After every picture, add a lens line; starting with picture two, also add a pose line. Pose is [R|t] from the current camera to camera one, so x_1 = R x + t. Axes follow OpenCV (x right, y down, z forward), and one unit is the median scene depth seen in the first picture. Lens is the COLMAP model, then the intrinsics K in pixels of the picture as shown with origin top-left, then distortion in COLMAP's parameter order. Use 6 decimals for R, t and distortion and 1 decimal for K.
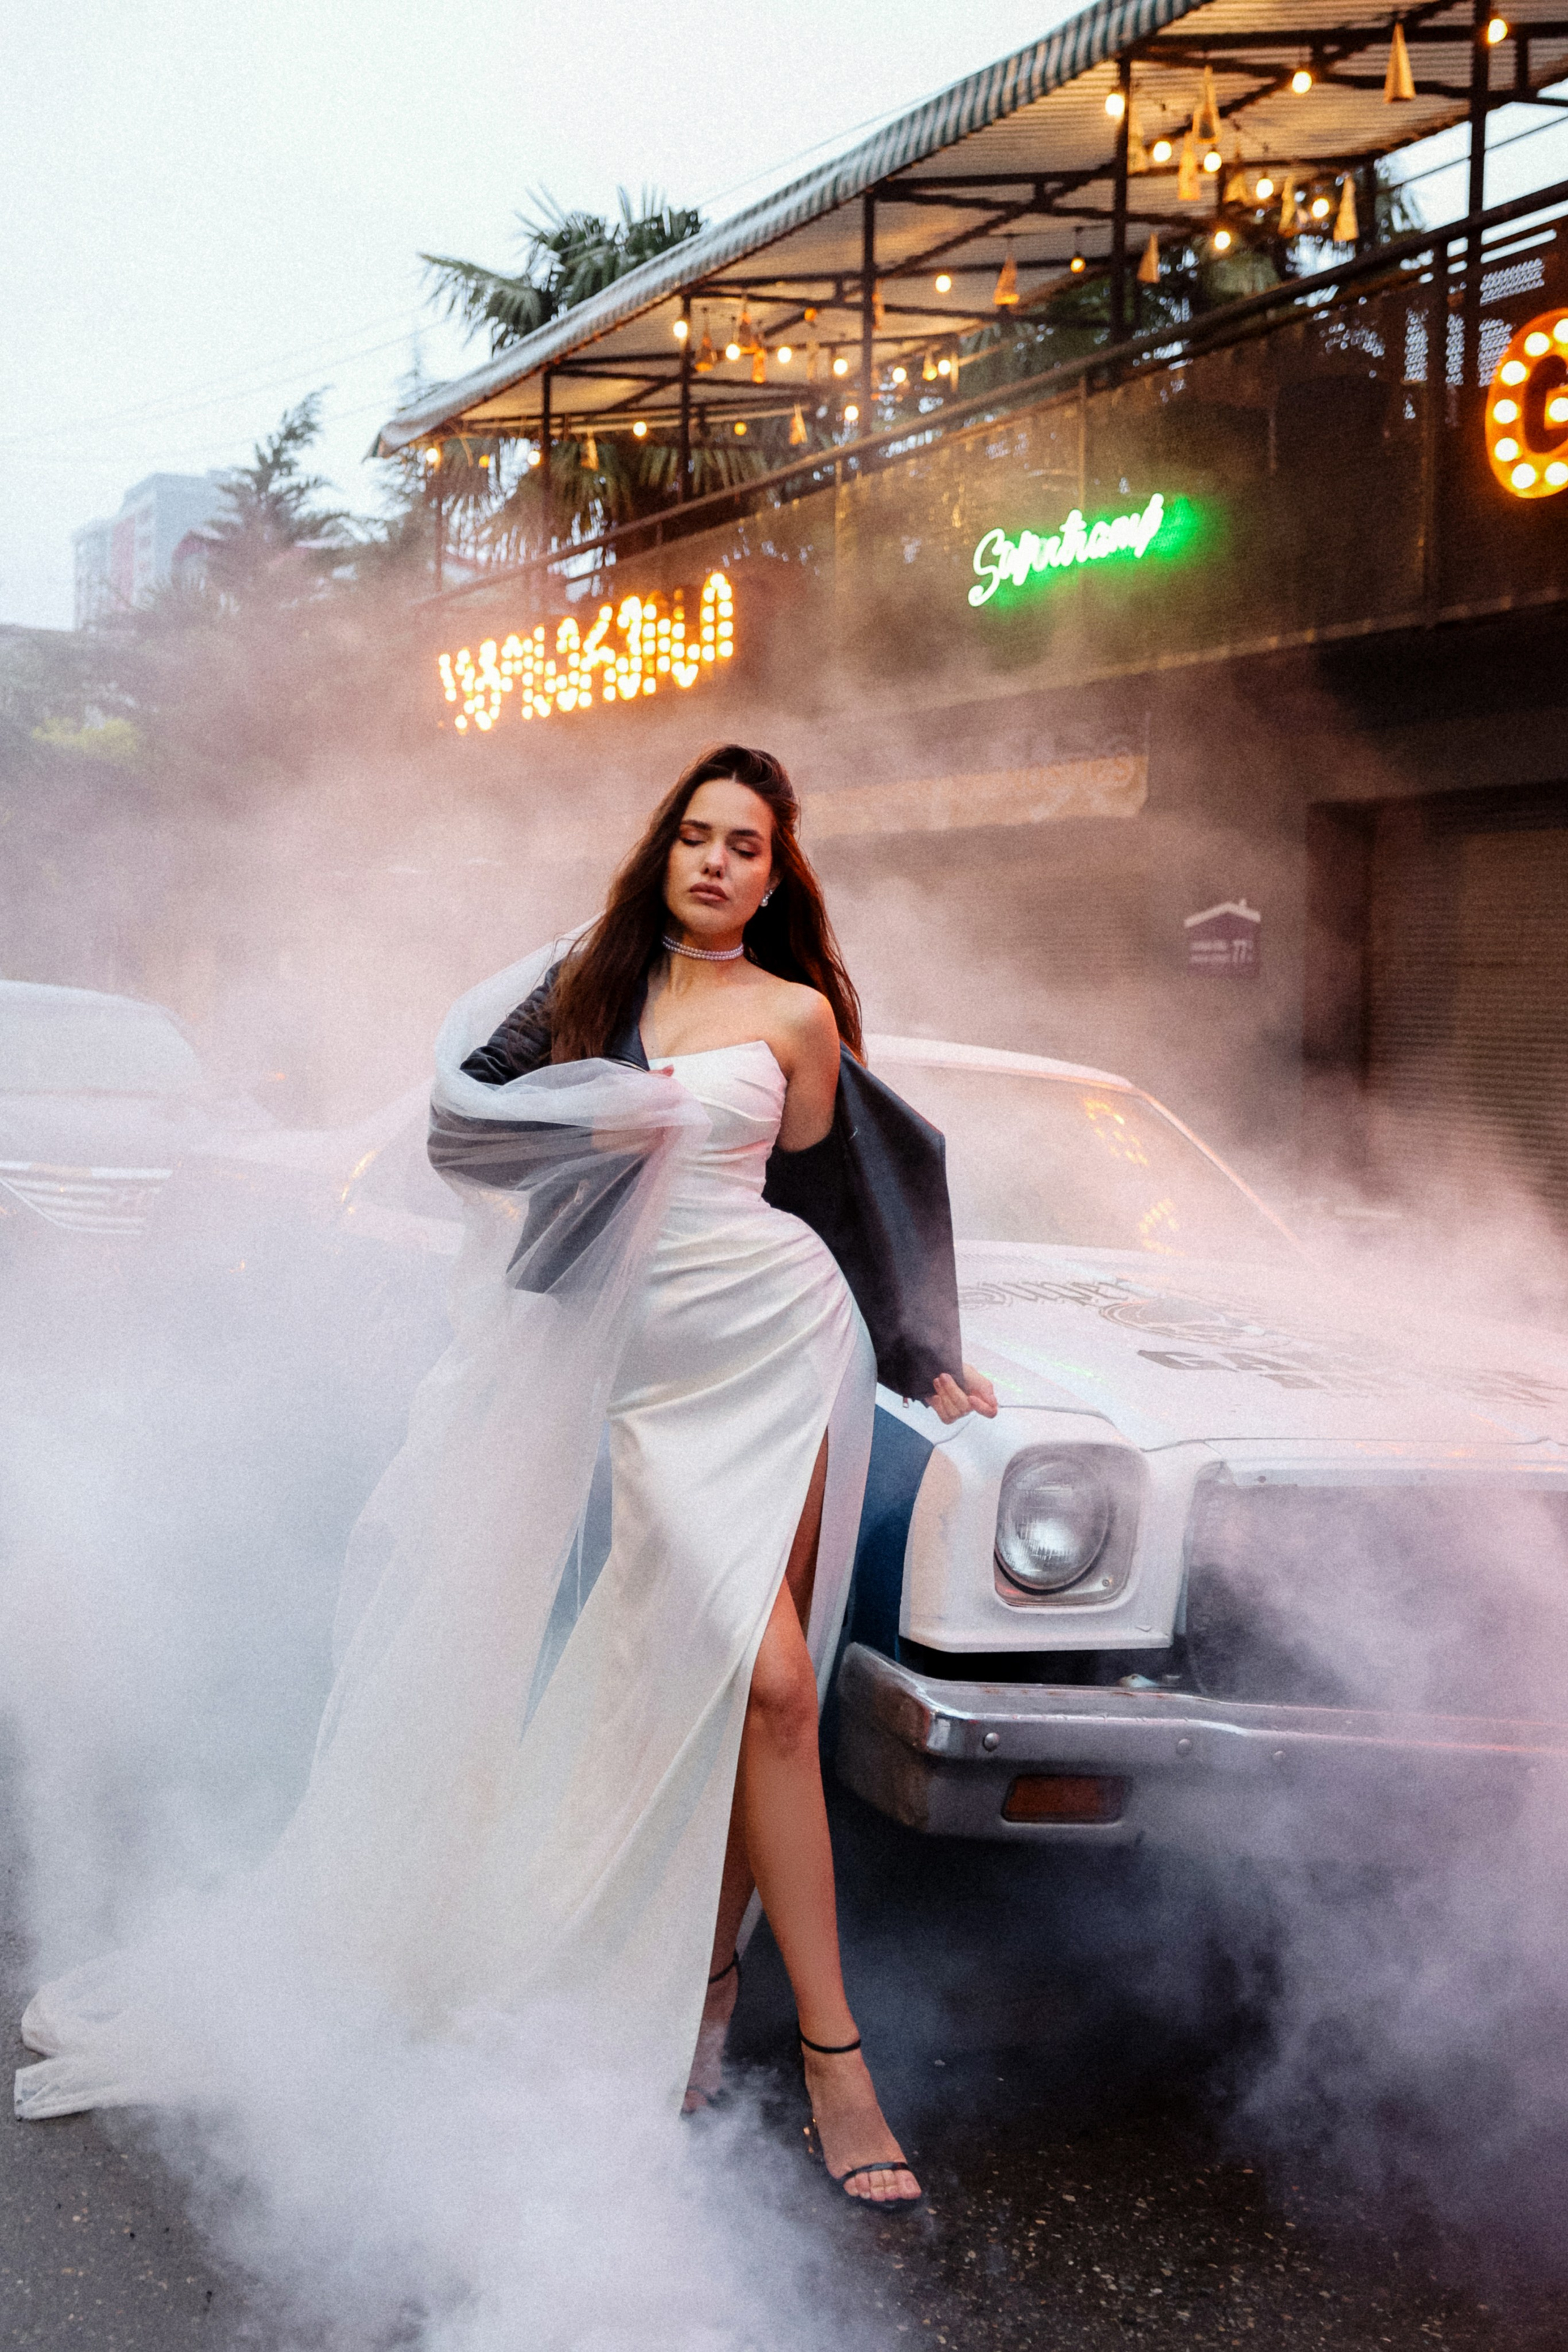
lens RADIAL K [[4254.4, 0, 775.7], [0, 4254.4, 1094.2], [0, 0, 1]] dist [0.087536, 0.280038]
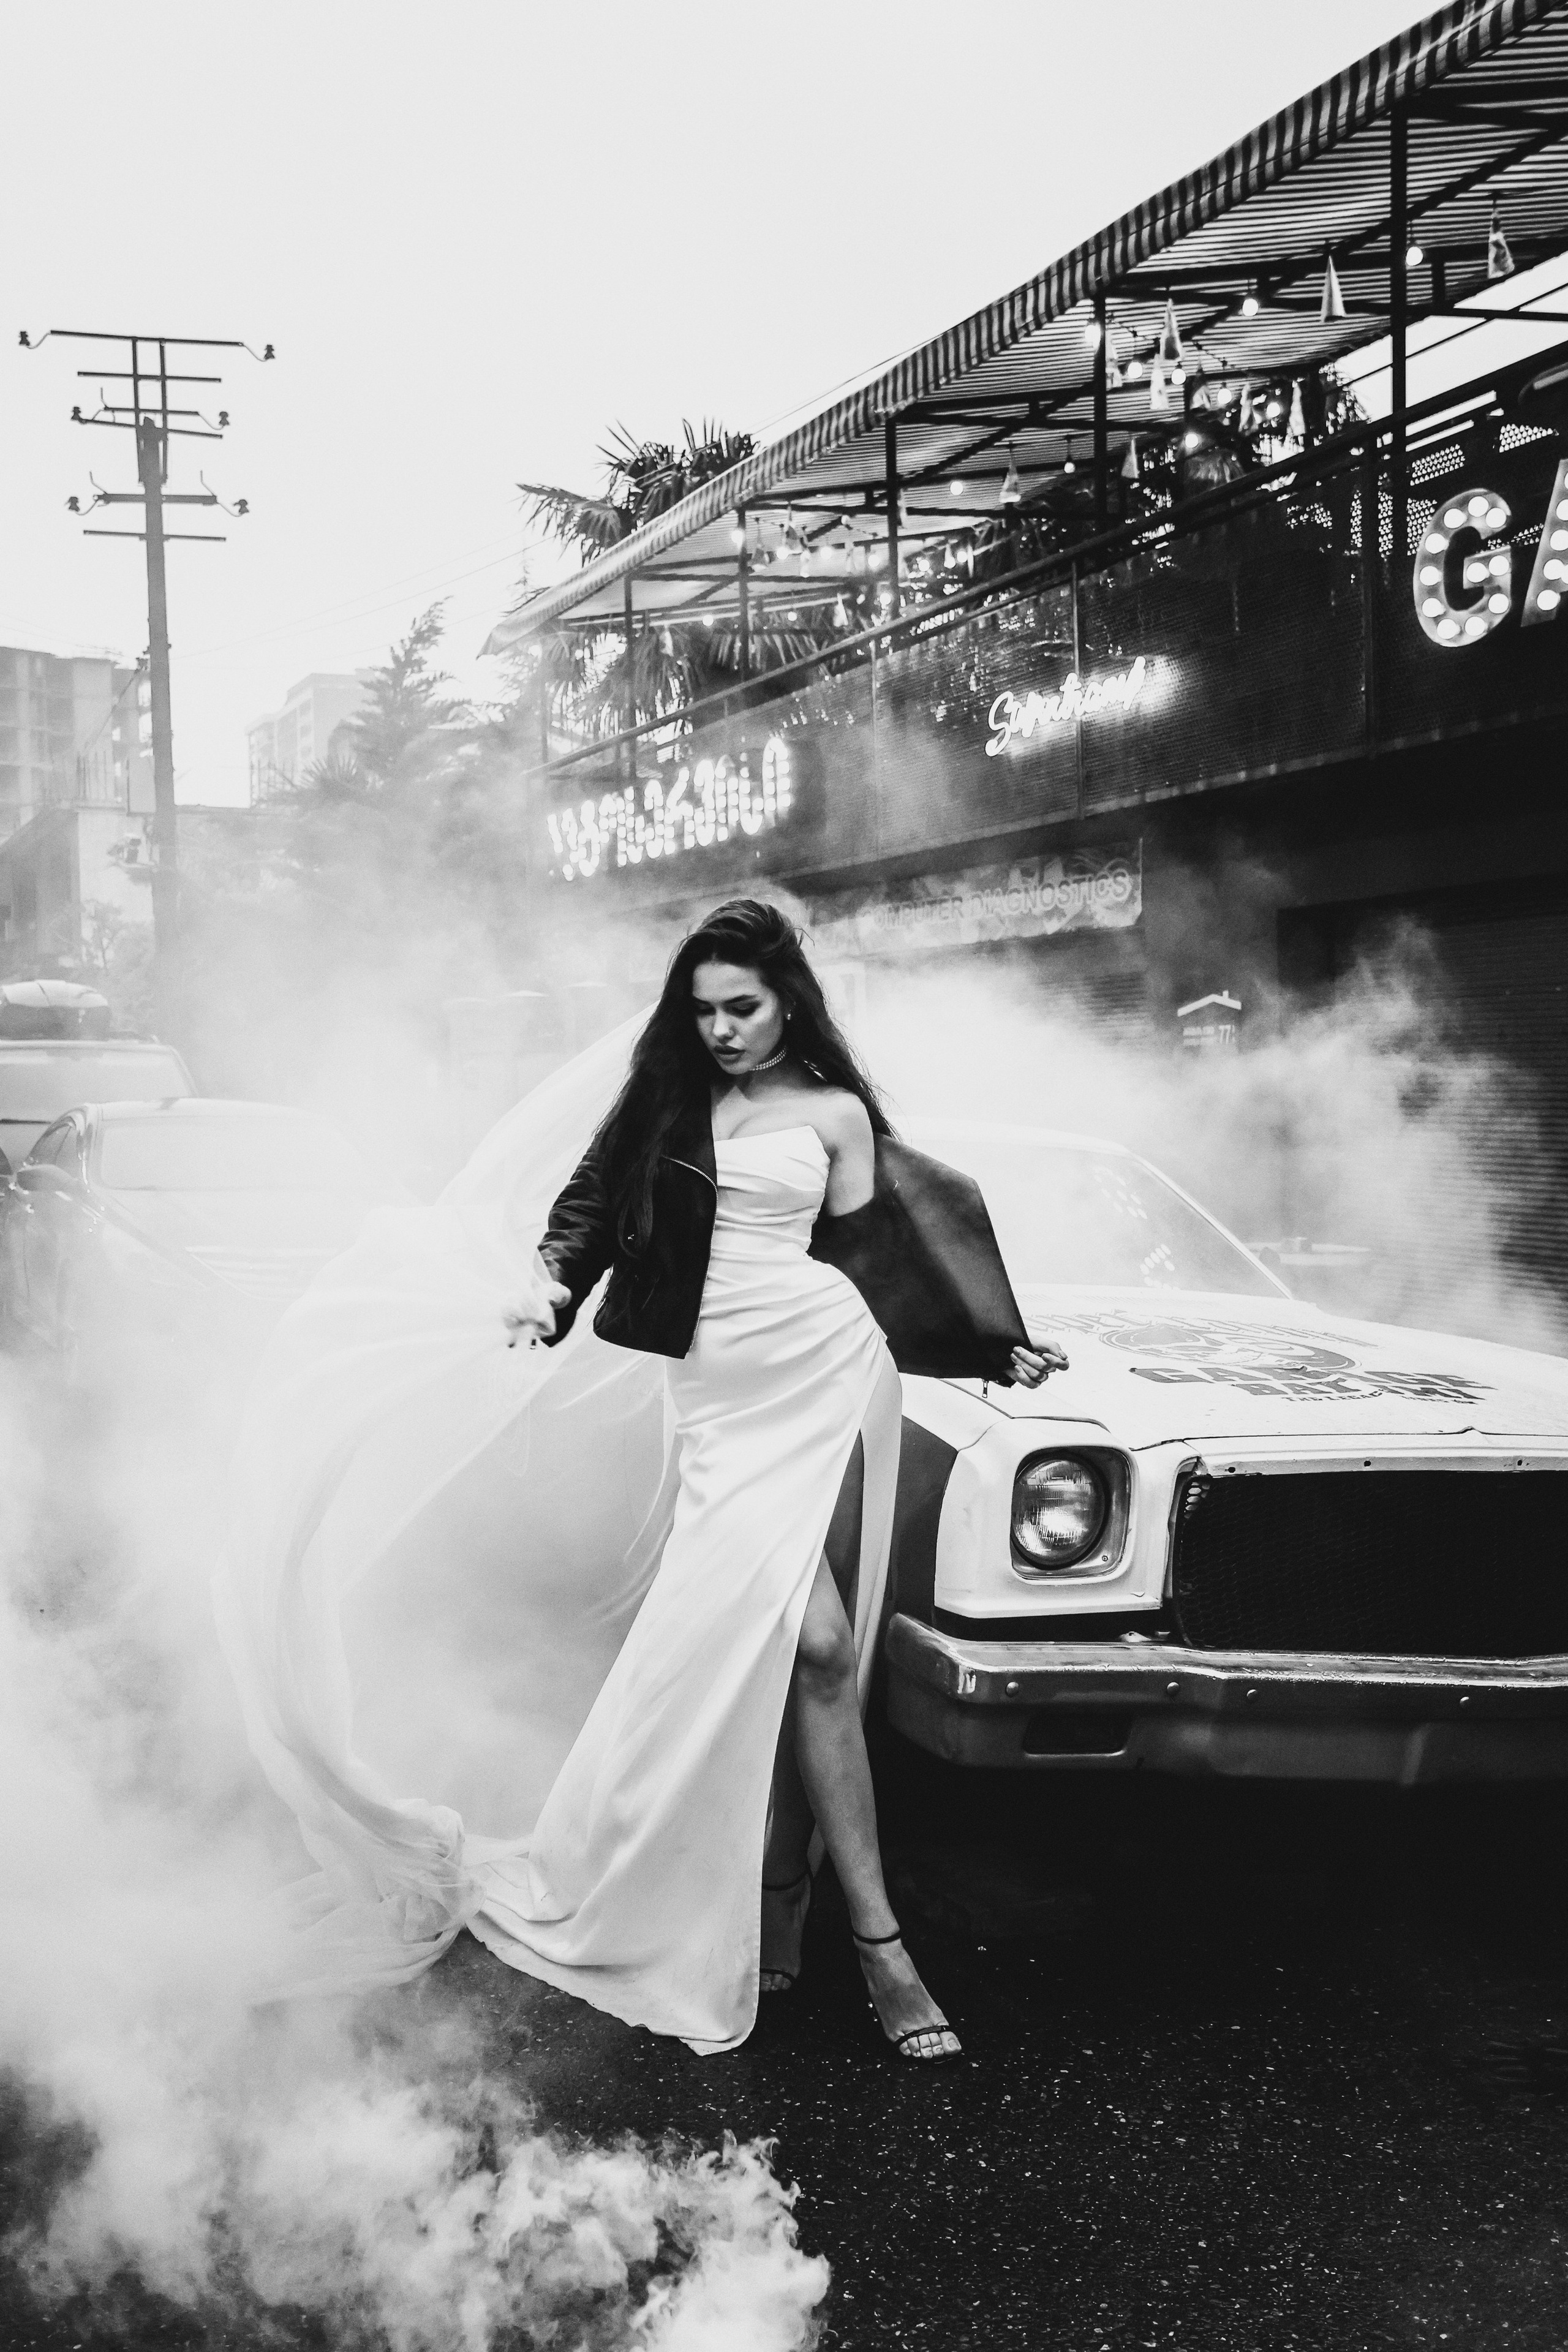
lens RADIAL K [[3627.2, 0, 624.1], [0, 3627.2, 1182.6], [0, 0, 1]] dist [-0.010408, 0.500683]
pose [[0.997314, -0.034581, -0.064563, 0.005289], [0.034660, 0.999399, 0.000105, 0.001139], [0.064521, -0.002342, 0.997914, -0.020187]]
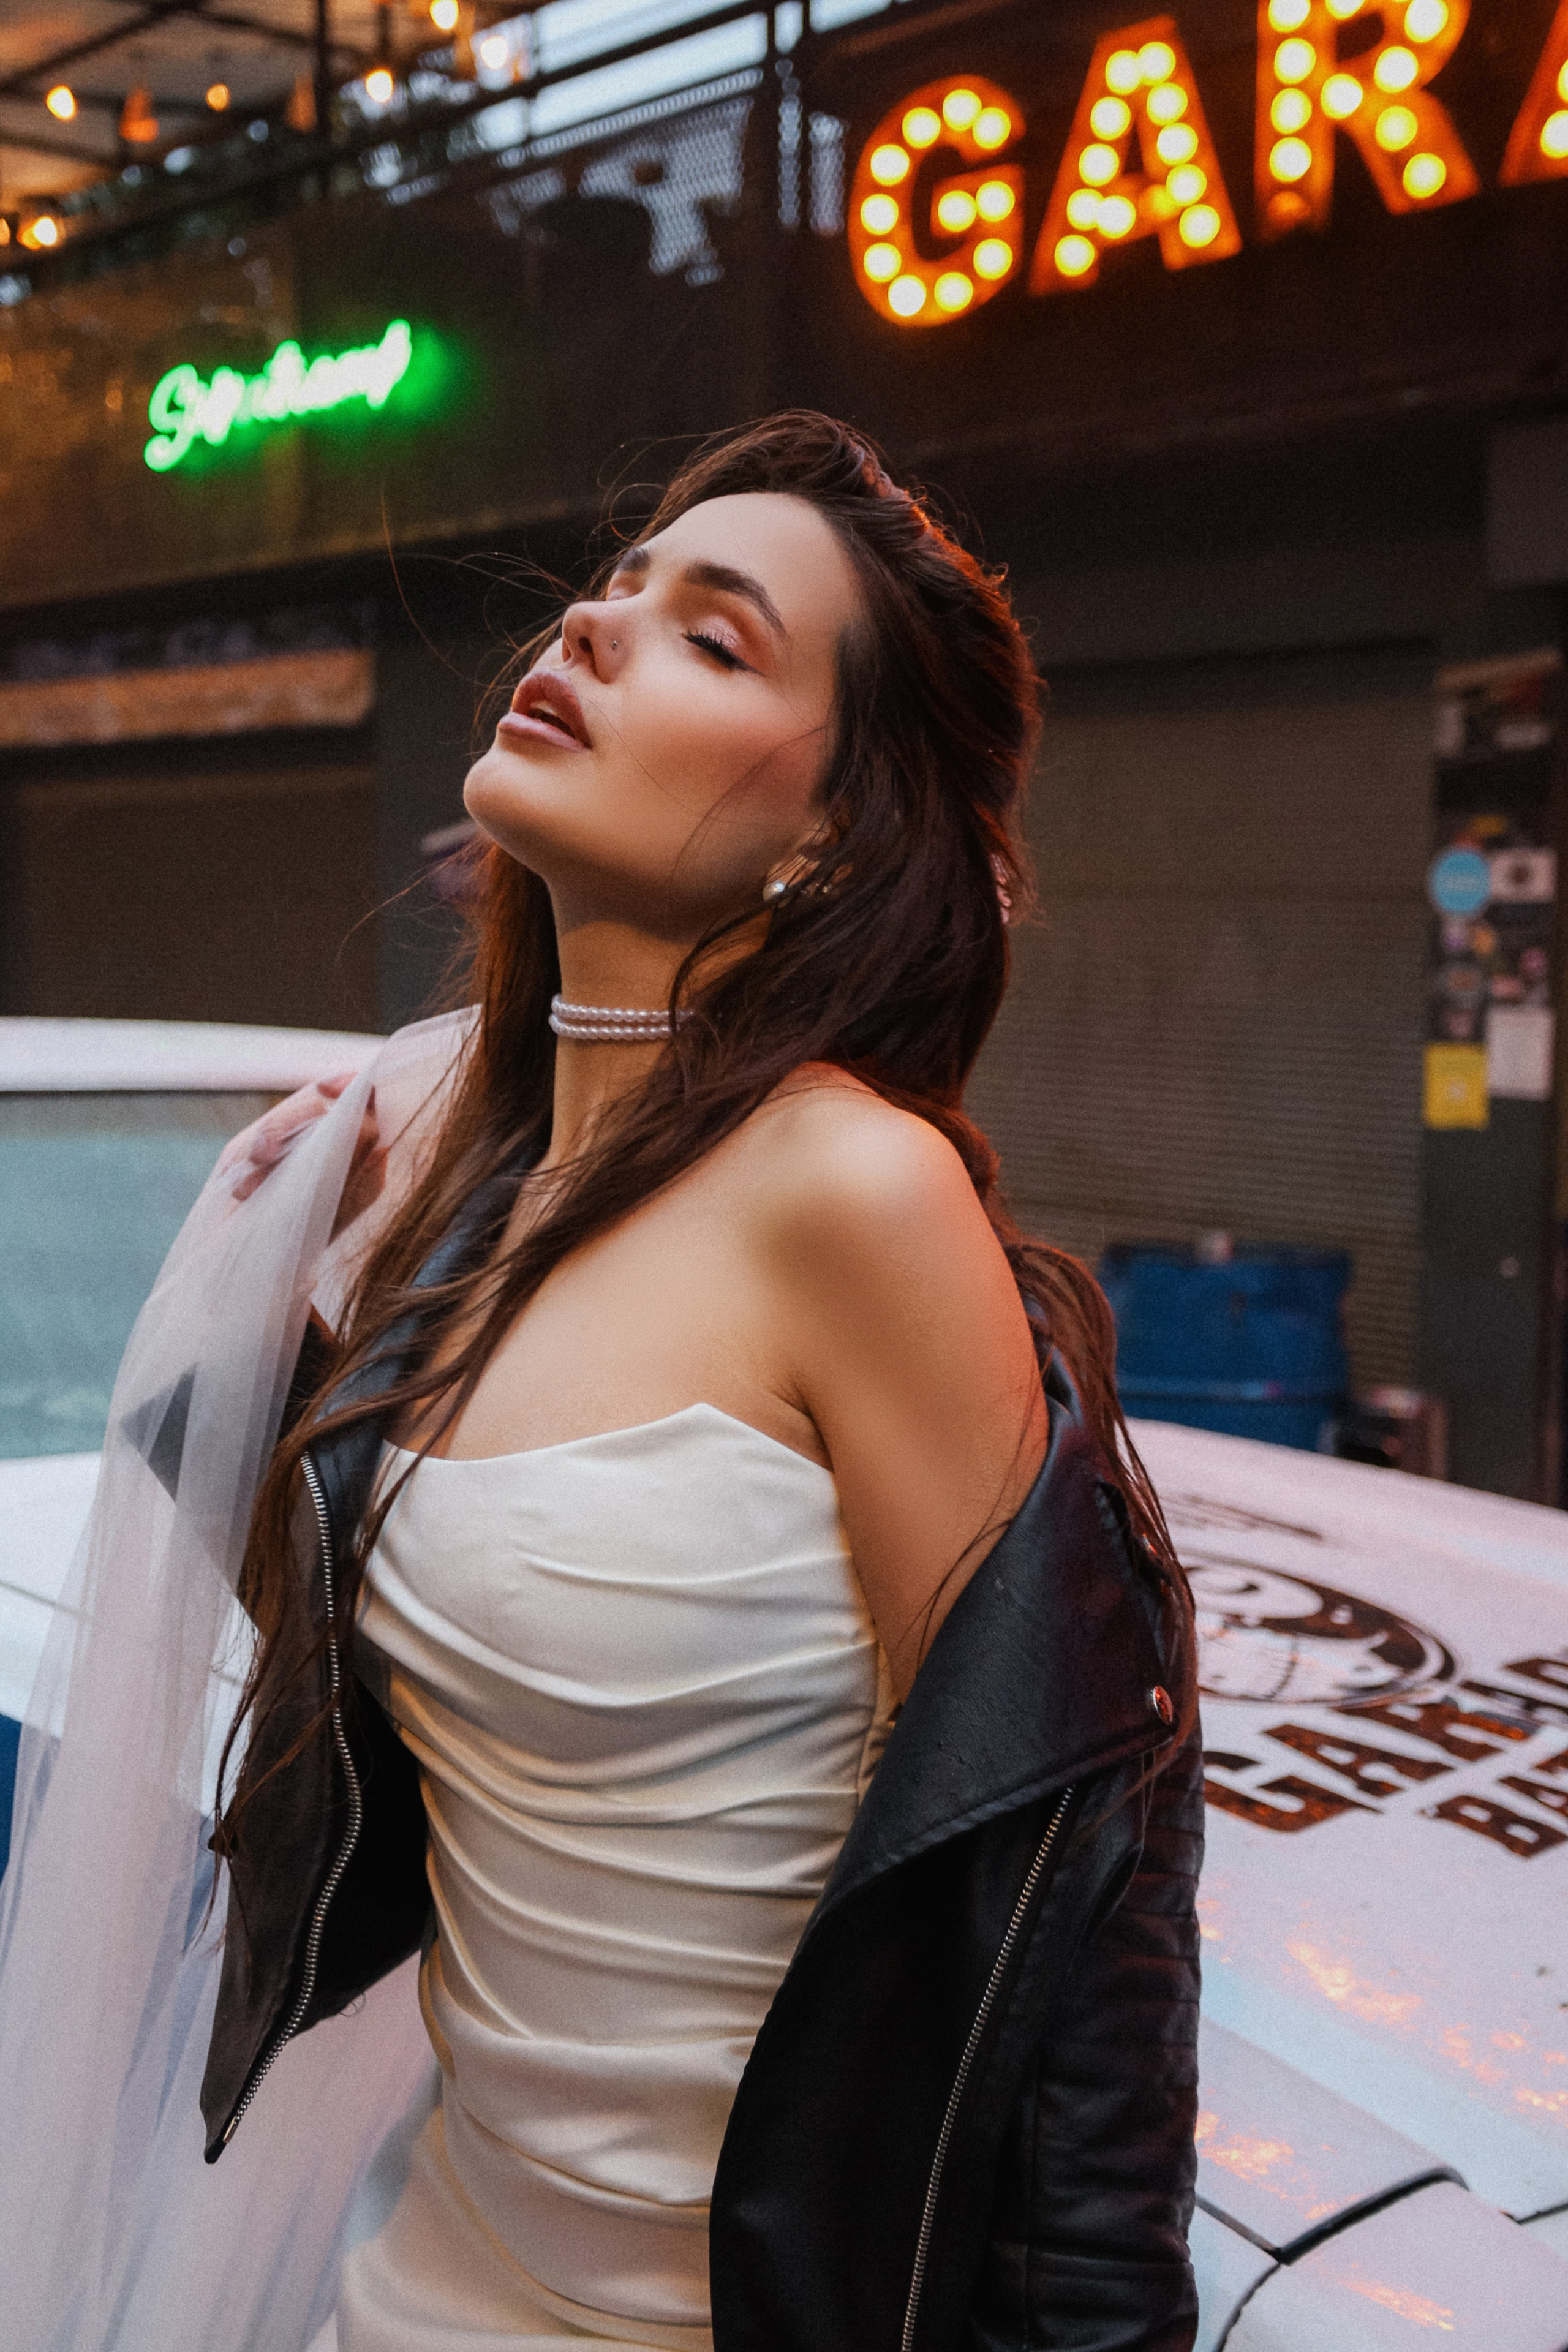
lens RADIAL K [[2853.0, 0, 924.3], [0, 2853.0, 1264.4], [0, 0, 1]] dist [0.060912, 0.044485]
pose [[0.927540, -0.059595, 0.368941, -0.030134], [0.019964, 0.993695, 0.110321, -0.014788], [-0.373190, -0.094962, 0.922882, 0.358370]]
